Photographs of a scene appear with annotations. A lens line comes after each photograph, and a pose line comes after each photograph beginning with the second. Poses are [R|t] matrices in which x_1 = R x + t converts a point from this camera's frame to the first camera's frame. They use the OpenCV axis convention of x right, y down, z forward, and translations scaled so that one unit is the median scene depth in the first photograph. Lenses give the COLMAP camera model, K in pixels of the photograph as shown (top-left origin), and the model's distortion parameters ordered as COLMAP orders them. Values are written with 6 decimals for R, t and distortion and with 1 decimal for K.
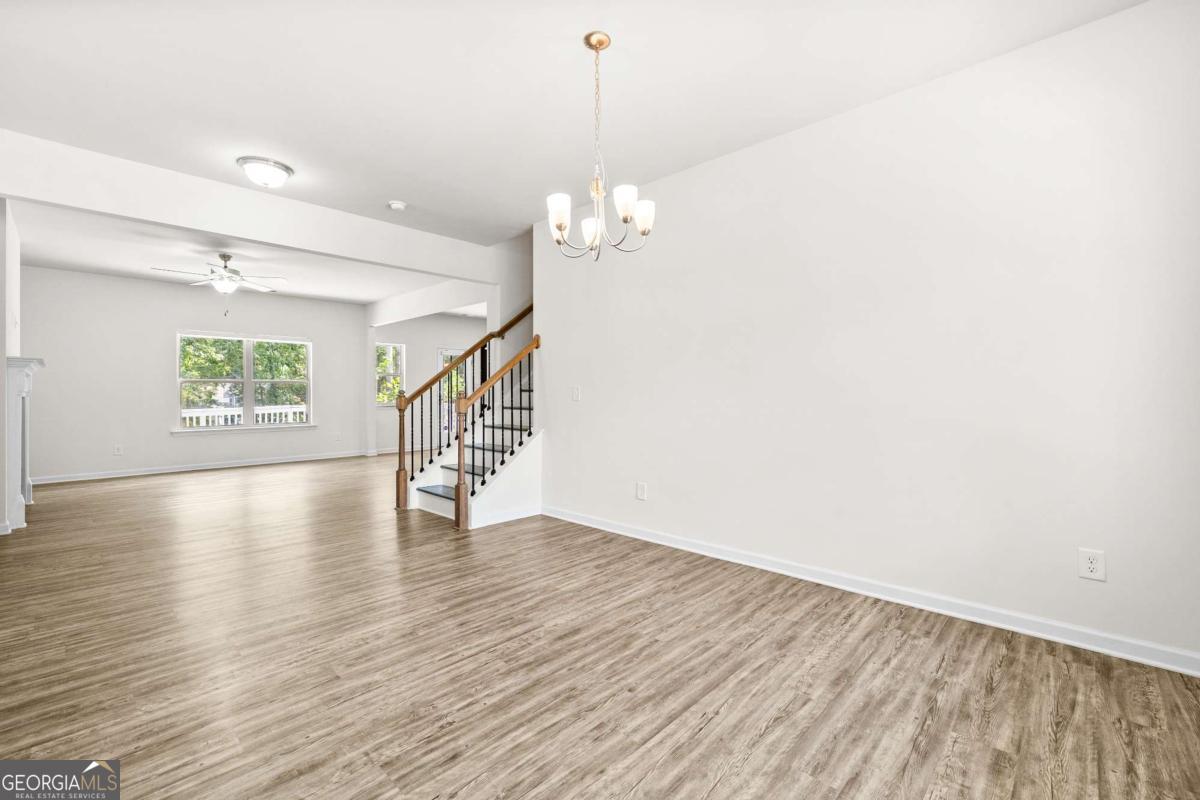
lens RADIAL K [[509.0, 0, 603.7], [0, 509.0, 398.9], [0, 0, 1]] dist [-0.001843, -0.000492]
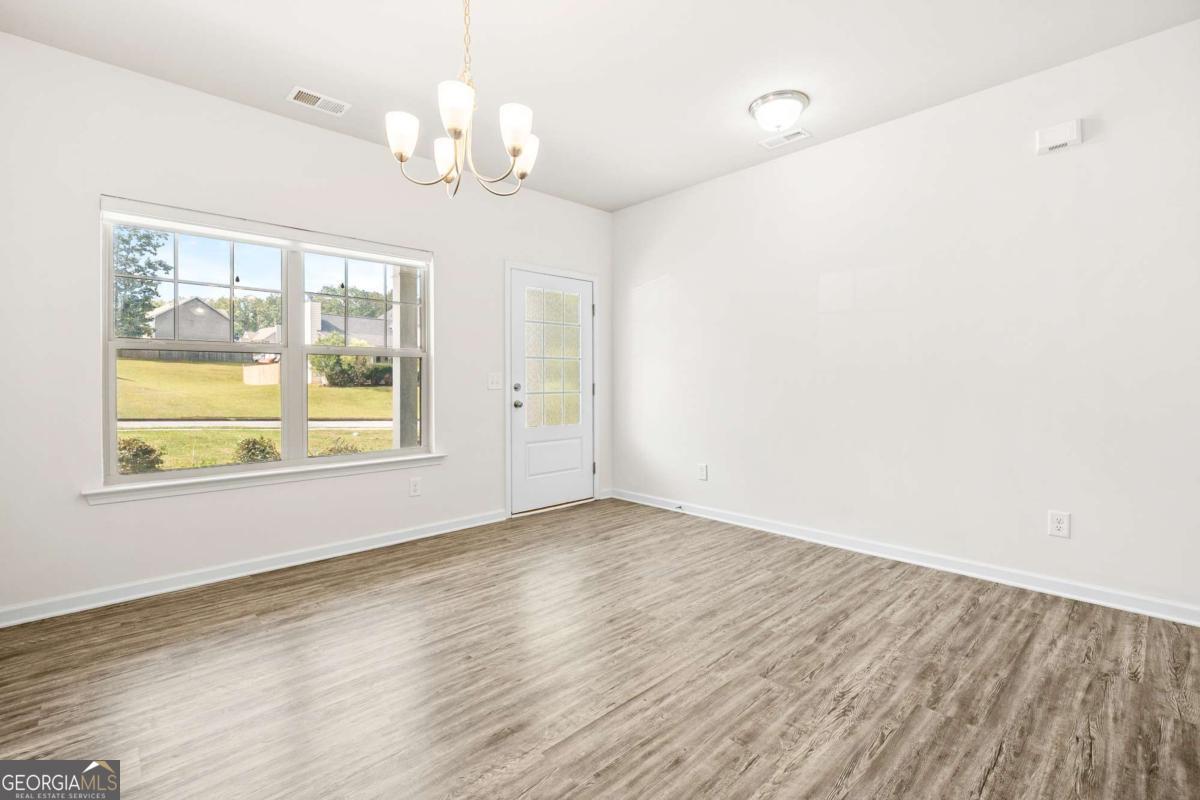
lens RADIAL K [[530.7, 0, 600.8], [0, 530.7, 384.7], [0, 0, 1]] dist [-0.000889, -0.000158]
pose [[-0.998380, 0.007805, 0.056356, -0.225078], [0.008585, 0.999870, 0.013622, -0.011523], [-0.056242, 0.014084, -0.998318, 1.611117]]
